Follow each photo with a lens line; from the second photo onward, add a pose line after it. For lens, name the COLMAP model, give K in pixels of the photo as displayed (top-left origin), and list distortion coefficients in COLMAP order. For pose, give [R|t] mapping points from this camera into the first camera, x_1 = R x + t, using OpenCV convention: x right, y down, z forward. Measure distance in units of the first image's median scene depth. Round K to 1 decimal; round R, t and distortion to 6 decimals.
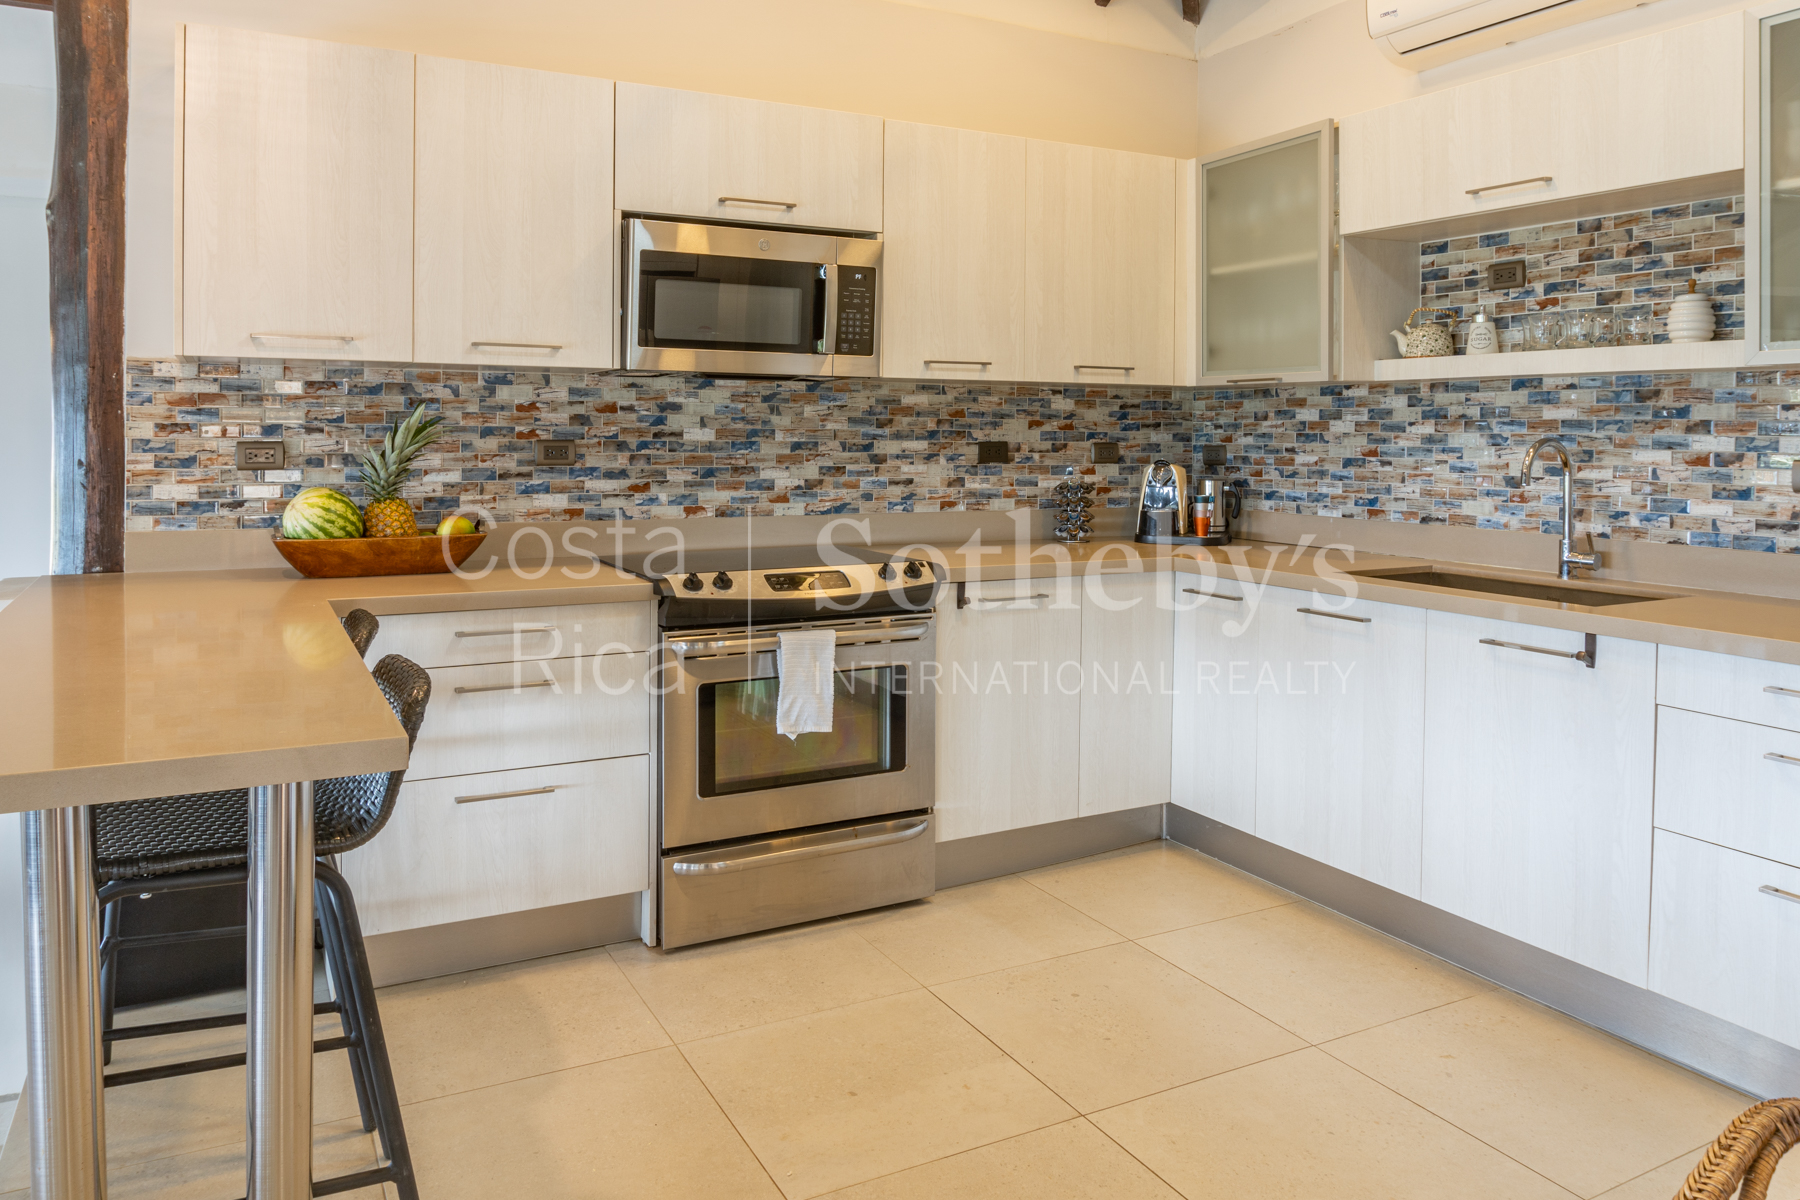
lens RADIAL K [[1233.7, 0, 870.5], [0, 1233.7, 469.0], [0, 0, 1]] dist [-0.005753, -0.018044]
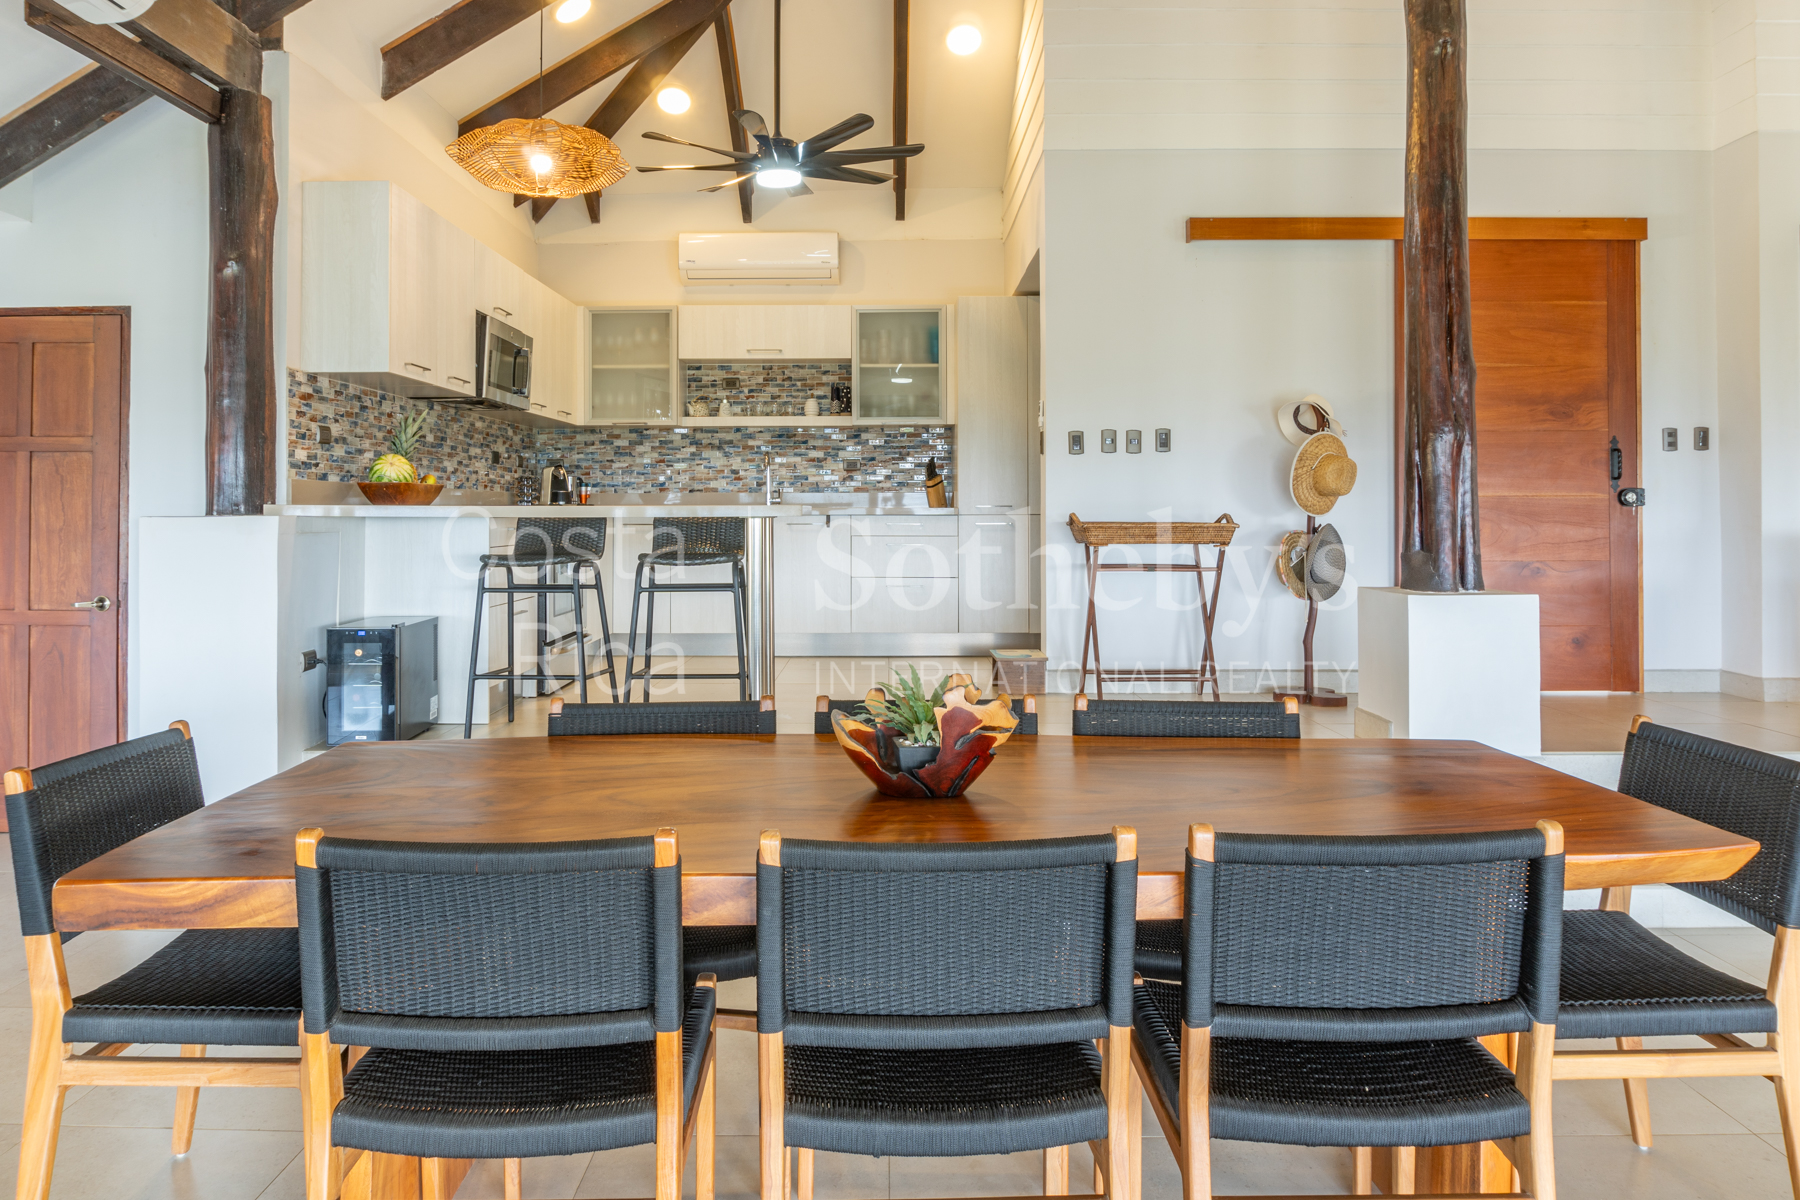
lens RADIAL K [[1233.7, 0, 865.3], [0, 1233.7, 503.5], [0, 0, 1]] dist [-0.005753, -0.018044]
pose [[0.475116, -0.002586, 0.879919, -1.429509], [0.031756, 0.999395, -0.014210, 0.112214], [-0.879350, 0.034694, 0.474911, -0.333239]]
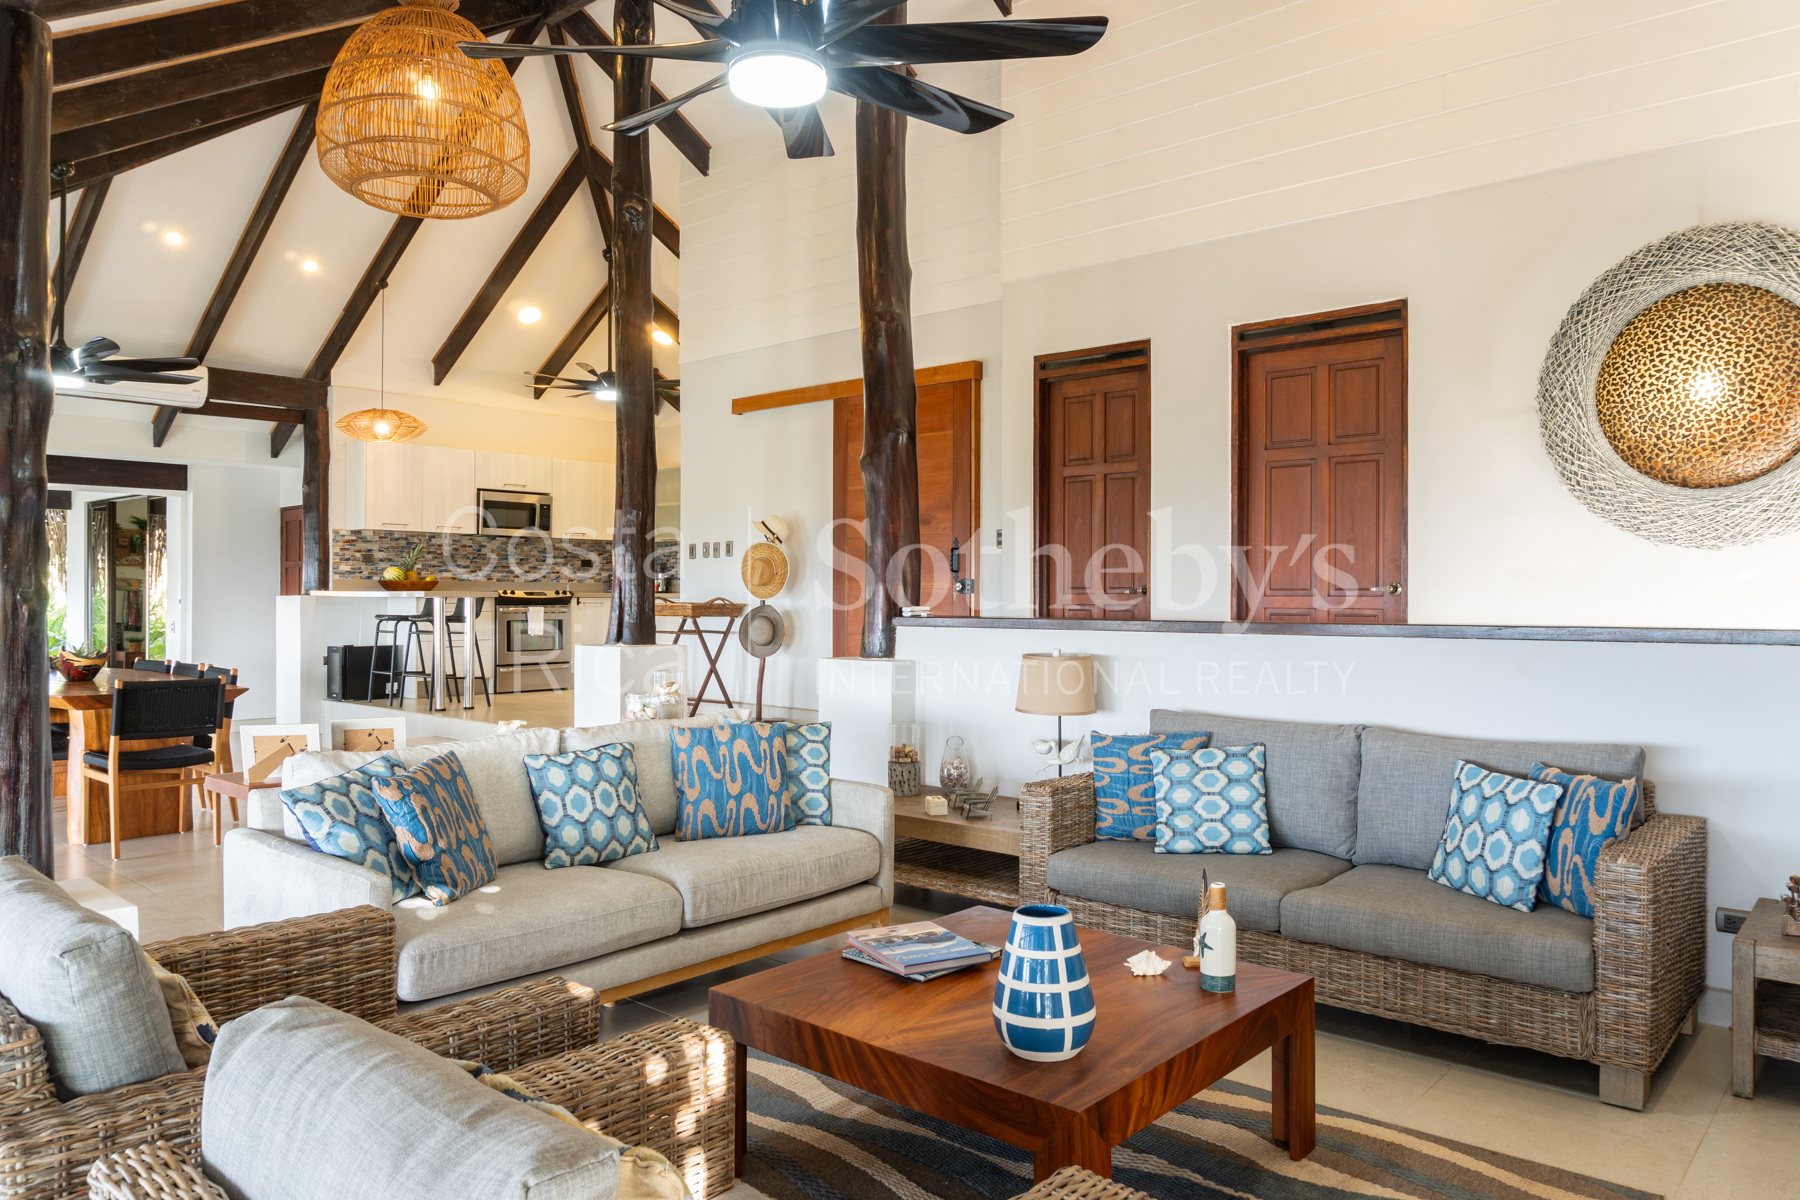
lens RADIAL K [[1233.7, 0, 895.4], [0, 1233.7, 602.6], [0, 0, 1]] dist [-0.005753, -0.018044]
pose [[0.940317, -0.006447, 0.340238, -0.258425], [0.014309, 0.999685, -0.020603, 0.185468], [-0.339998, 0.024242, 0.940114, -2.459401]]
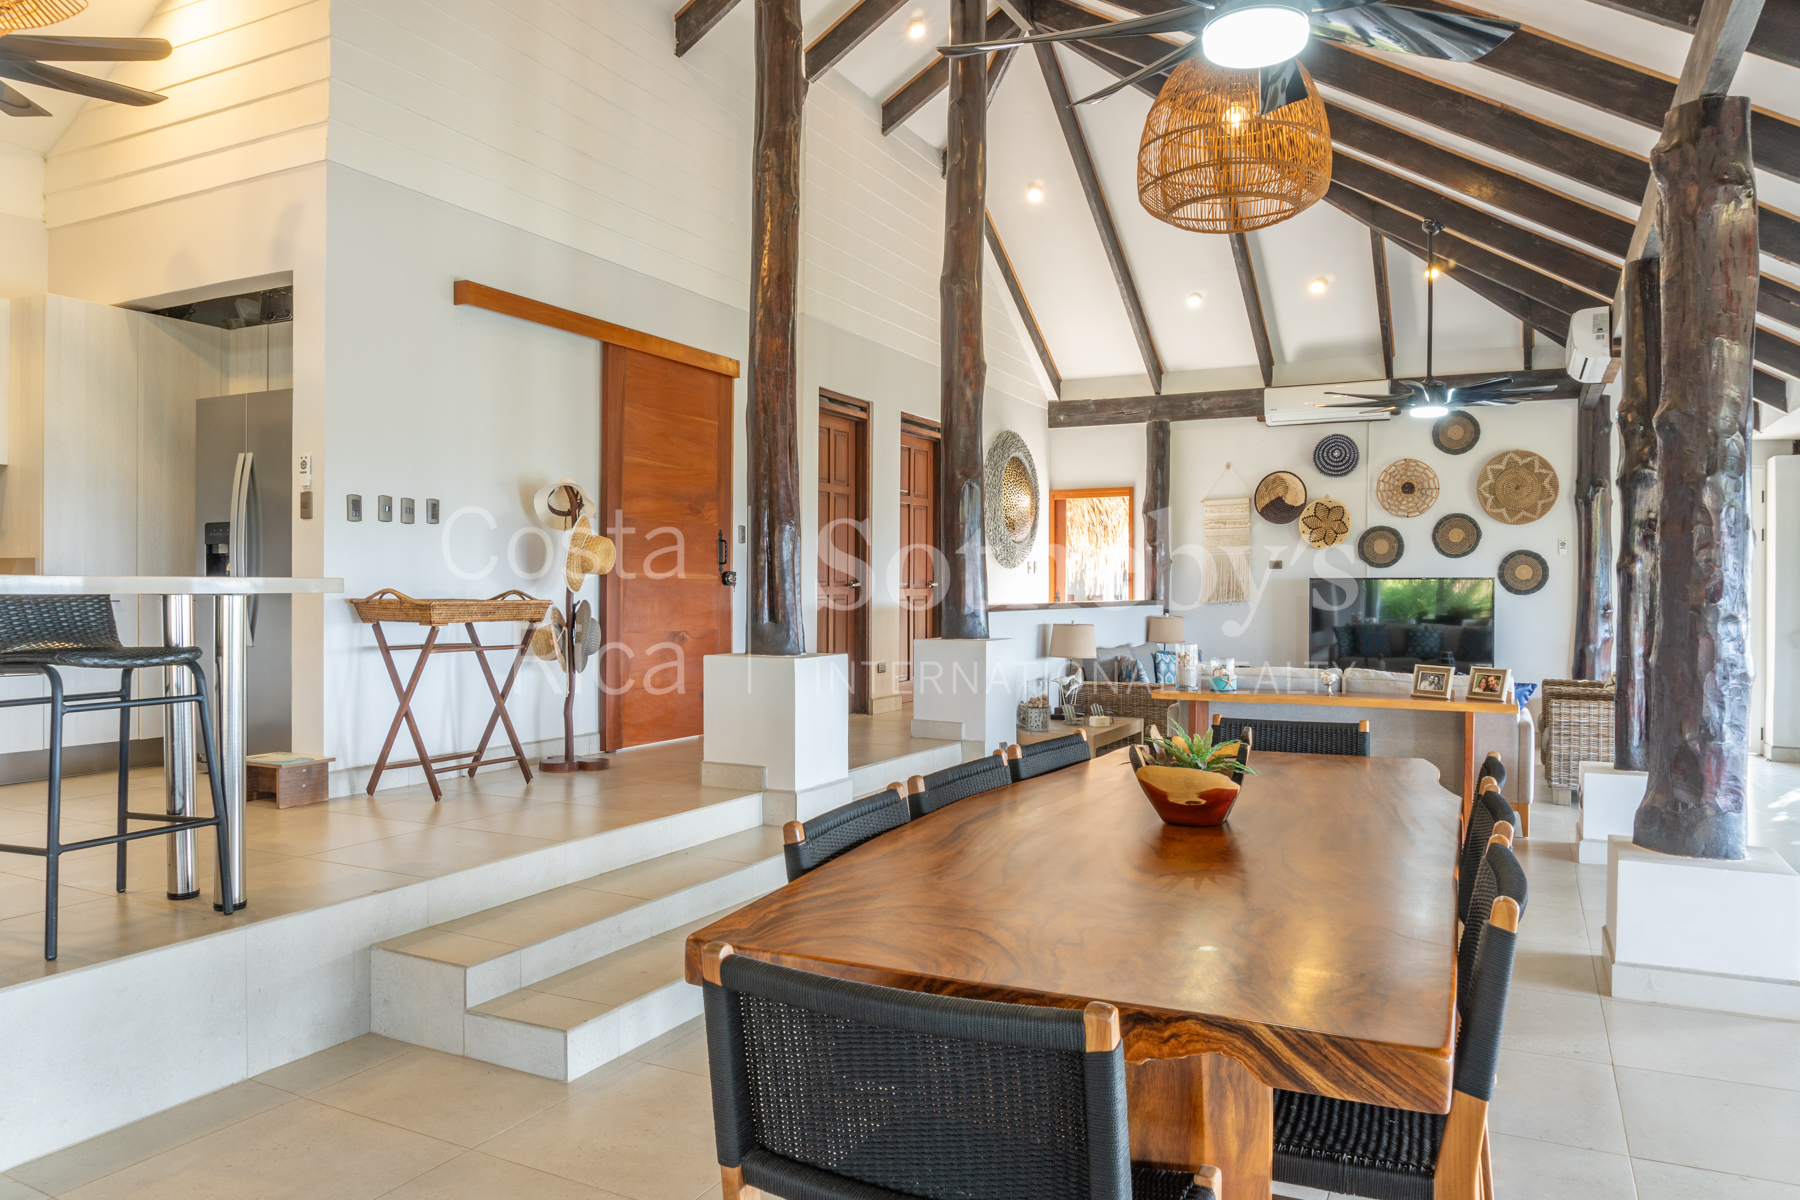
lens RADIAL K [[1233.7, 0, 883.5], [0, 1233.7, 602.4], [0, 0, 1]] dist [-0.005753, -0.018044]
pose [[-0.579287, -0.020085, 0.814876, -1.367660], [0.013929, 0.999306, 0.034533, 0.084073], [-0.815005, 0.031355, -0.578605, 0.578968]]
